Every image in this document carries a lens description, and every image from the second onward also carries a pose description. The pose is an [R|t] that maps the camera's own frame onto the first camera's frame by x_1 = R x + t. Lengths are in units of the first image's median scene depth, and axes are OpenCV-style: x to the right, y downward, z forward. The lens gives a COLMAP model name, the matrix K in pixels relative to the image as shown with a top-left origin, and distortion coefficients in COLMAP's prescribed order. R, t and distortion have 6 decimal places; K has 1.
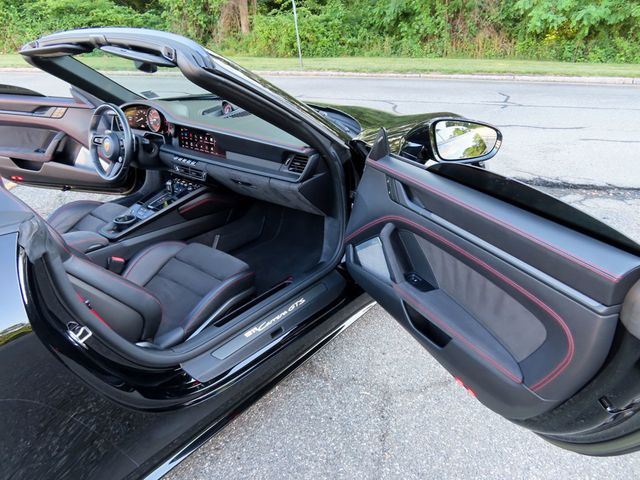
lens RADIAL K [[452.7, 0, 320.3], [0, 452.7, 243.3], [0, 0, 1]] dist [-0.009019, 0.004123]
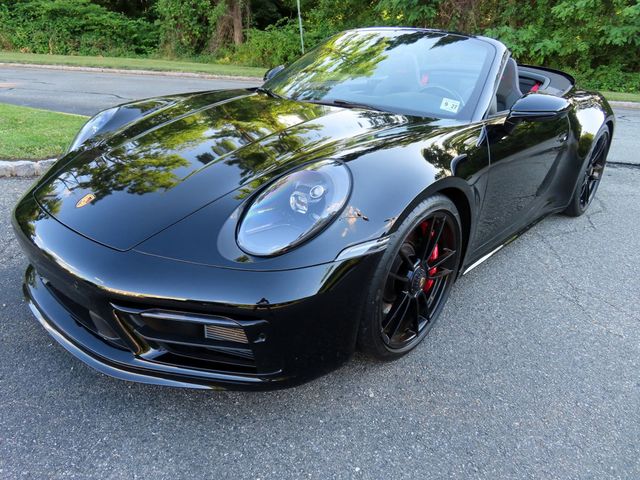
lens RADIAL K [[452.7, 0, 319.3], [0, 452.7, 239.1], [0, 0, 1]] dist [-0.009019, 0.004123]
pose [[0.993270, 0.011657, 0.115236, -0.111114], [-0.006635, 0.999015, -0.043868, 0.050566], [-0.115634, 0.042808, 0.992369, -0.082794]]
